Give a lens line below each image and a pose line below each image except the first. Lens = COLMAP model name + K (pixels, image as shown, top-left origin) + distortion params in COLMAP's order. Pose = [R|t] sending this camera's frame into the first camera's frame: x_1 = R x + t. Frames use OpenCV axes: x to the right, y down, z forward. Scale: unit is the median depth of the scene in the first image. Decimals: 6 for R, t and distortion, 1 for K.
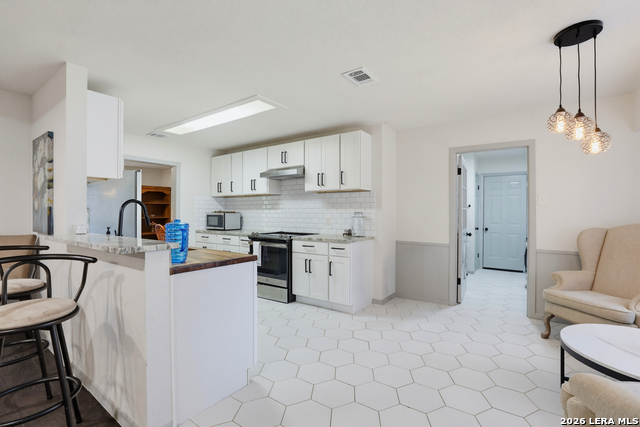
lens RADIAL K [[296.2, 0, 326.6], [0, 296.2, 214.3], [0, 0, 1]] dist [-0.038252, 0.008603]
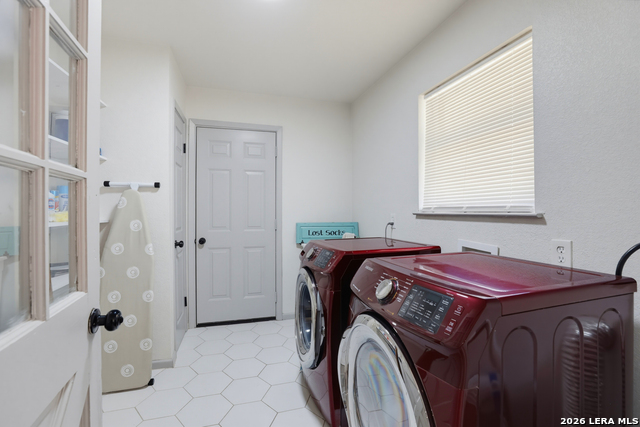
lens RADIAL K [[296.2, 0, 323.2], [0, 296.2, 214.3], [0, 0, 1]] dist [-0.038252, 0.008603]
pose [[0.613995, -0.005329, 0.789292, 0.300769], [0.010066, 0.999949, -0.001079, 0.011693], [-0.789245, 0.008608, 0.614018, 0.570411]]
